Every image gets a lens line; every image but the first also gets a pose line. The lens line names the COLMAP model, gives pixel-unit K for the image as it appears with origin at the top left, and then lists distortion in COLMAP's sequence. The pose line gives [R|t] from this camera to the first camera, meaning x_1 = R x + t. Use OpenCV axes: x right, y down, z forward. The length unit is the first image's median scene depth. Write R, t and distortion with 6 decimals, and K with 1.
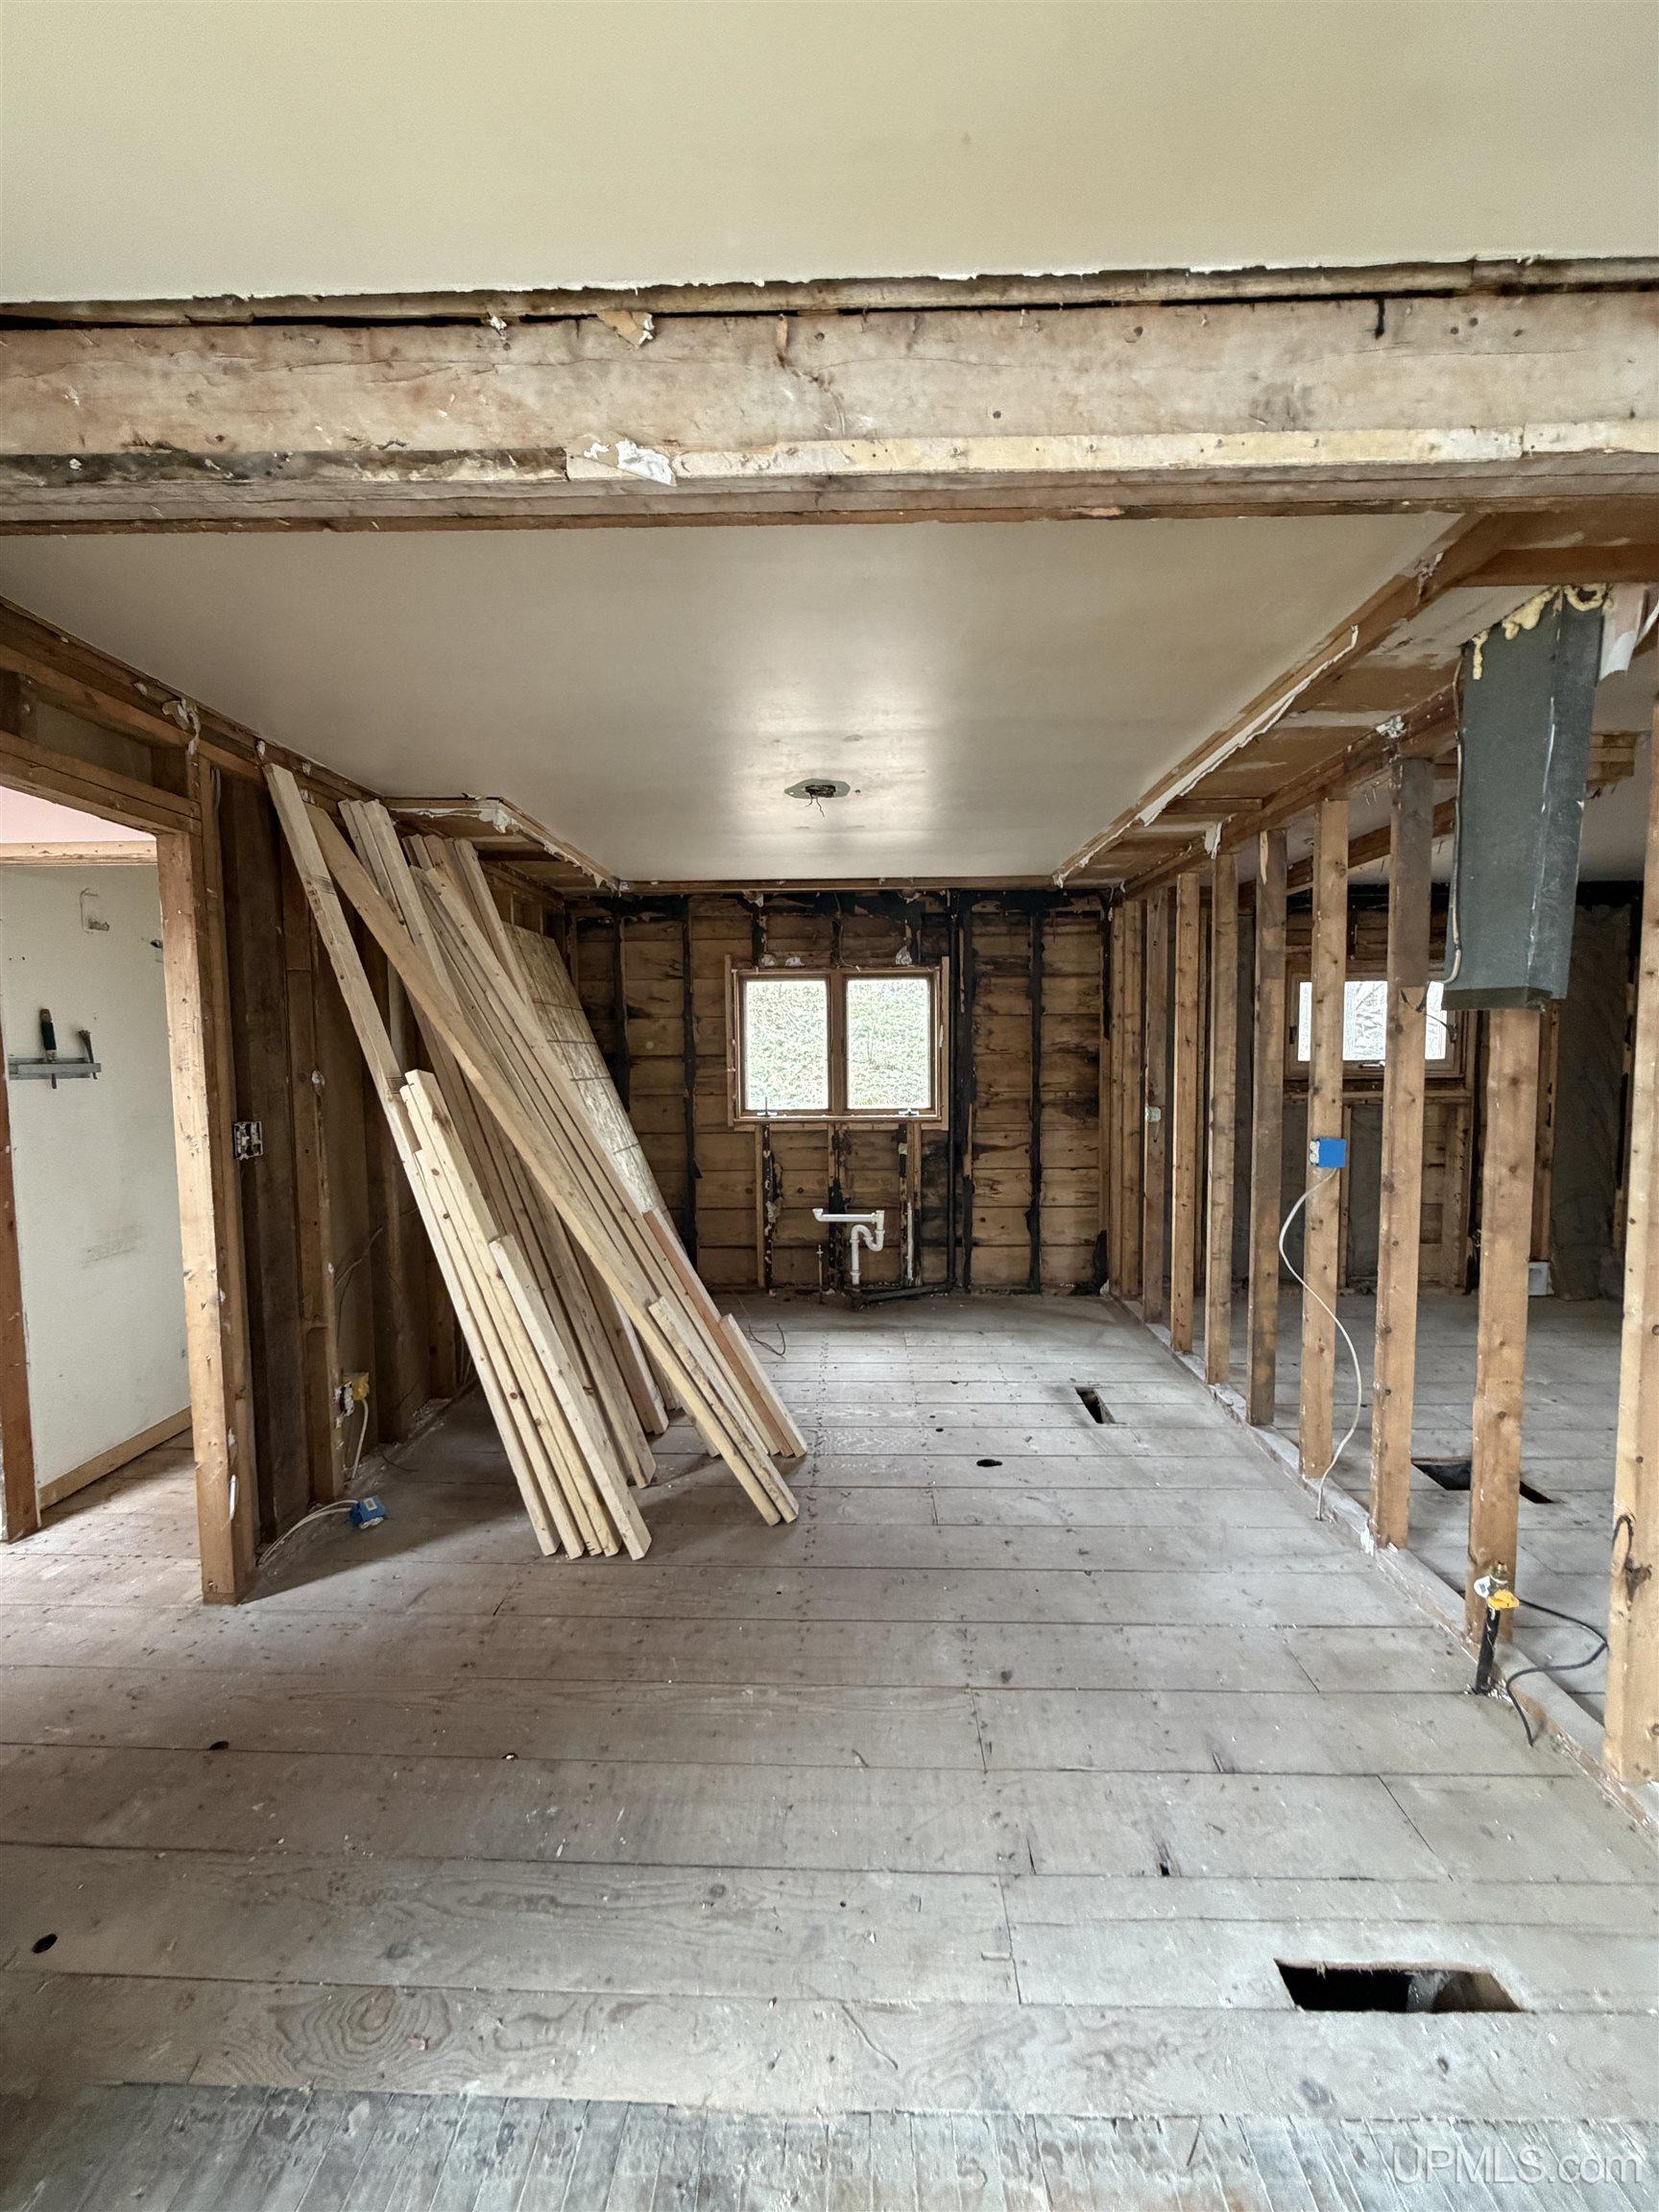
lens RADIAL K [[879.1, 0, 829.6], [0, 879.1, 1099.5], [0, 0, 1]] dist [-0.000597, 0.000450]
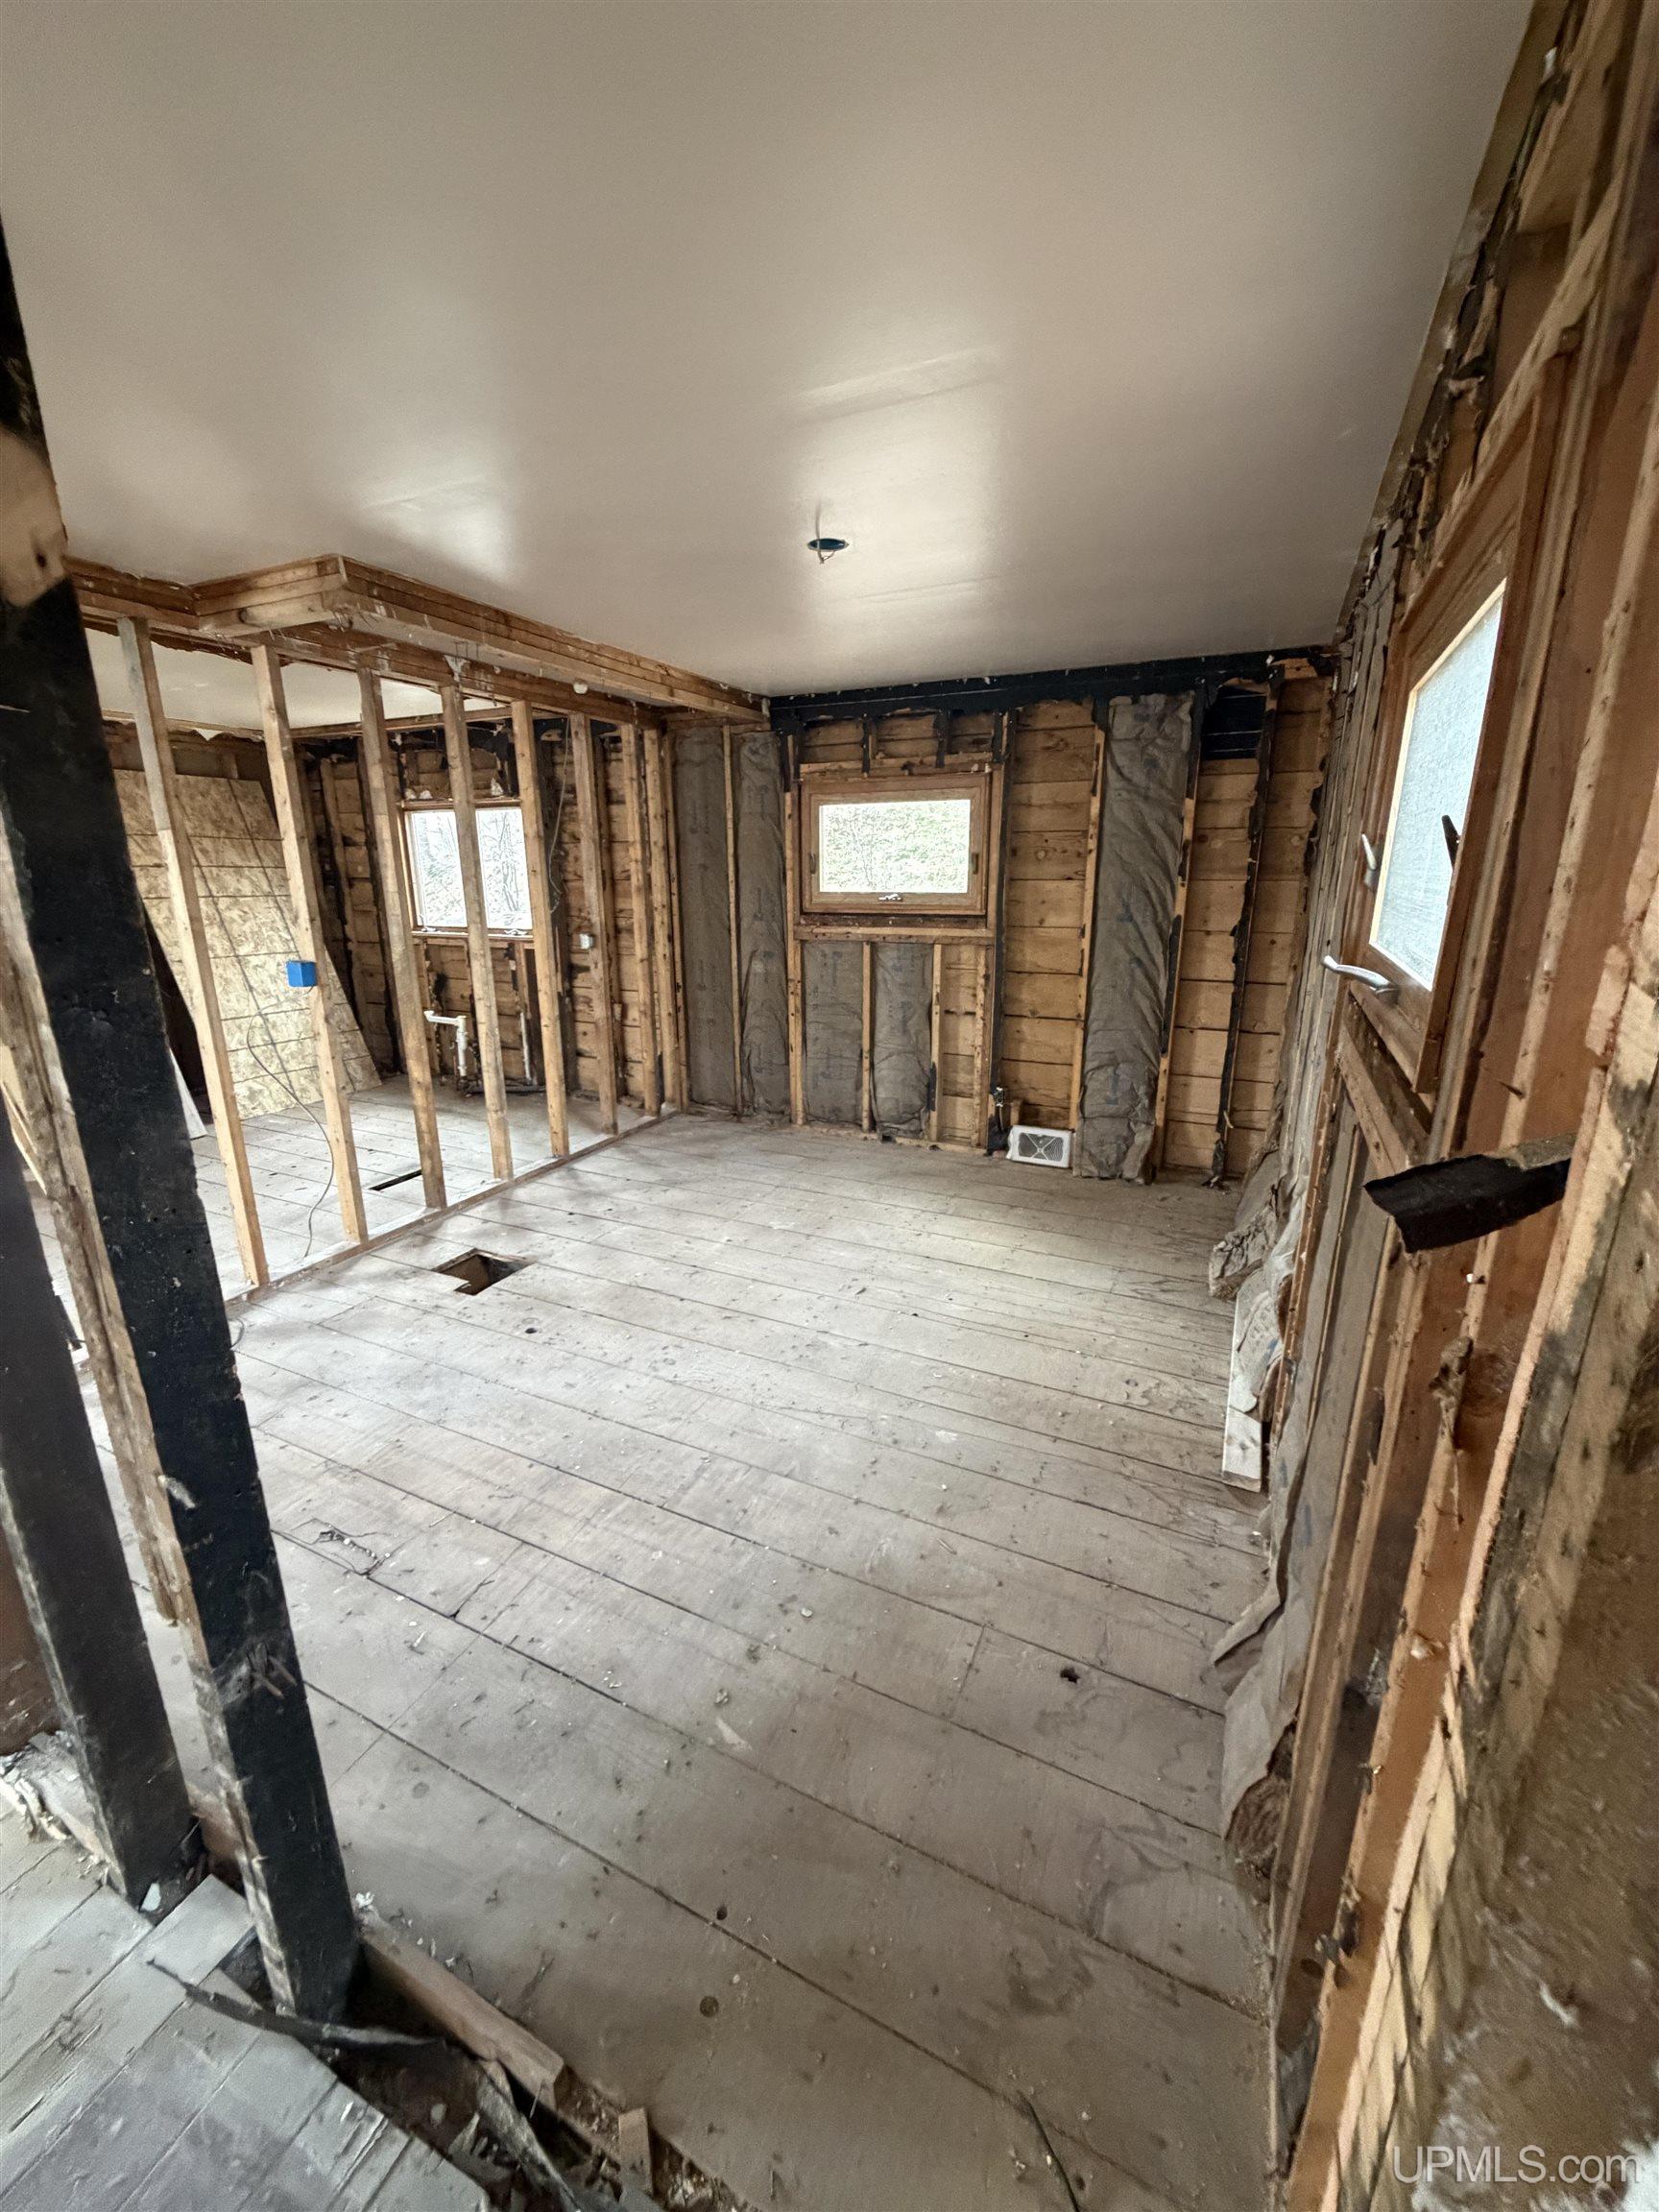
lens RADIAL K [[894.2, 0, 829.5], [0, 894.2, 1106.0], [0, 0, 1]] dist [0.000441, 0.000120]
pose [[0.909695, 0.114015, -0.399320, 0.939240], [-0.025056, 0.974890, 0.221273, -0.032437], [0.414521, -0.191286, 0.889709, 0.105084]]
